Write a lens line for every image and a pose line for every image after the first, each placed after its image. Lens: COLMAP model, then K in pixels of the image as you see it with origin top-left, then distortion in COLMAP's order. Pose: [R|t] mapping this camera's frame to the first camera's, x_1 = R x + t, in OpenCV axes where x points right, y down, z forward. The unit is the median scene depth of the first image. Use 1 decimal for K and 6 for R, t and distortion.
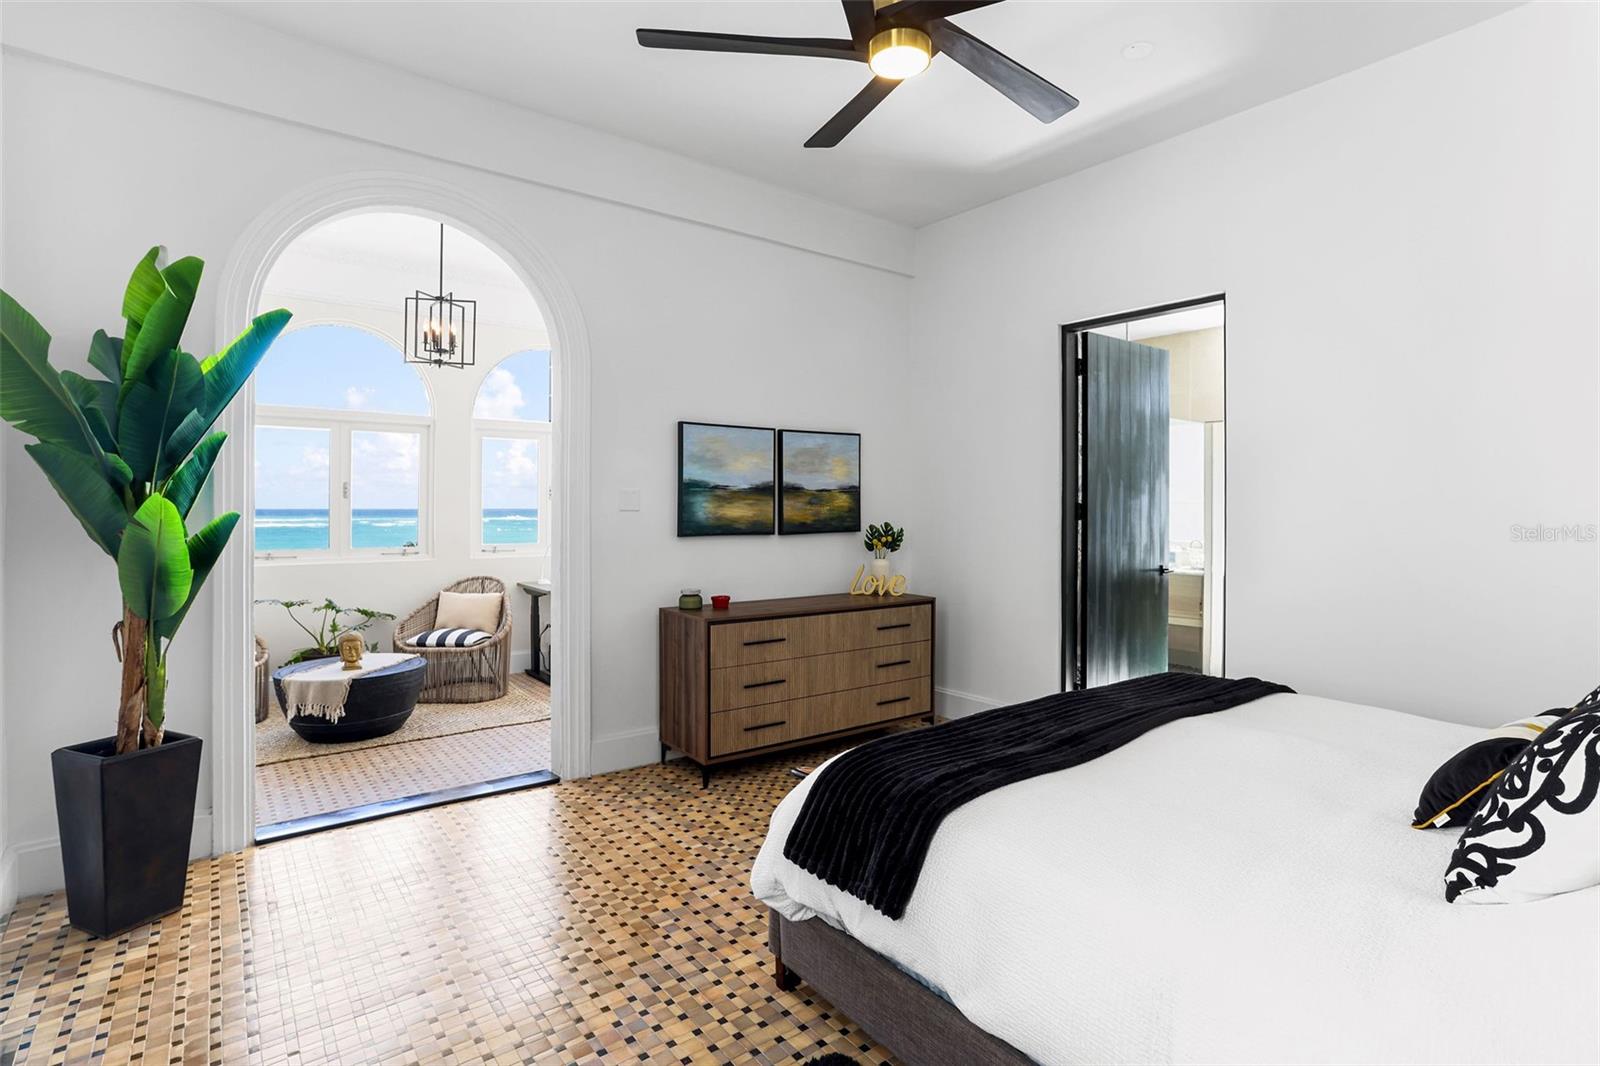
lens RADIAL K [[782.8, 0, 799.1], [0, 782.8, 521.7], [0, 0, 1]] dist [0.003357, 0.001871]
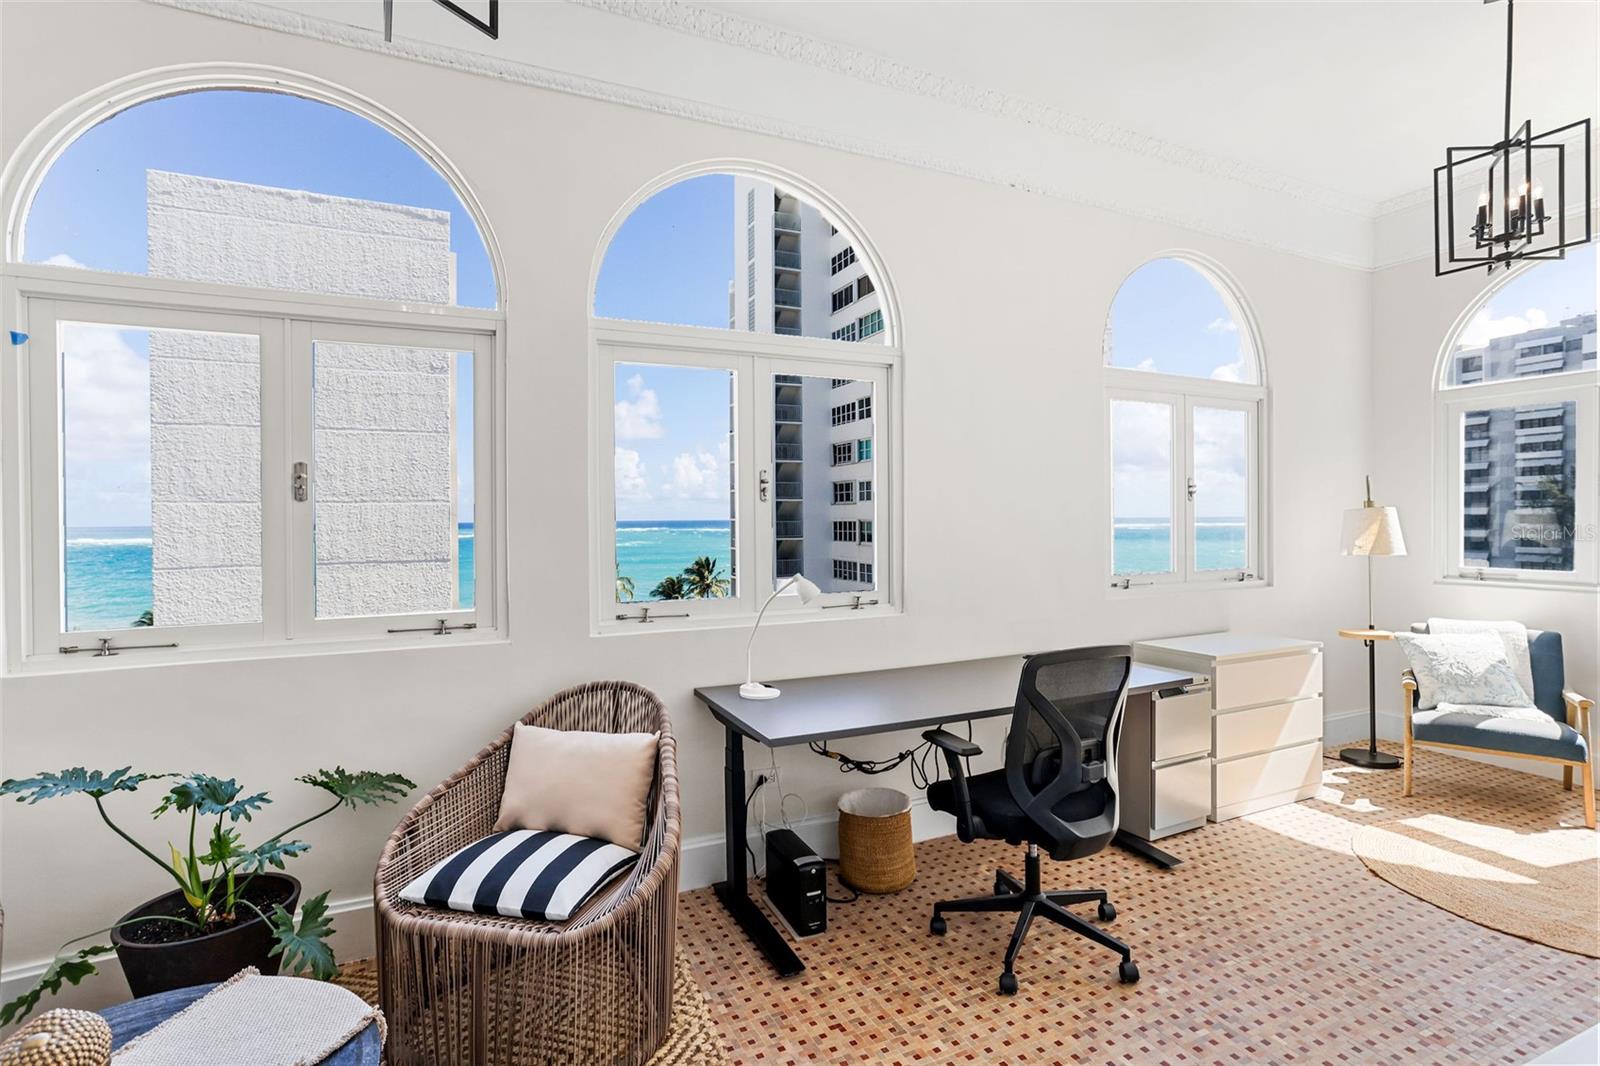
lens RADIAL K [[782.8, 0, 801.1], [0, 782.8, 527.0], [0, 0, 1]] dist [0.003357, 0.001871]
pose [[0.976361, -0.011748, -0.215825, -0.223937], [0.011180, 0.999930, -0.003855, -0.010835], [0.215856, 0.001351, 0.976424, 0.636957]]
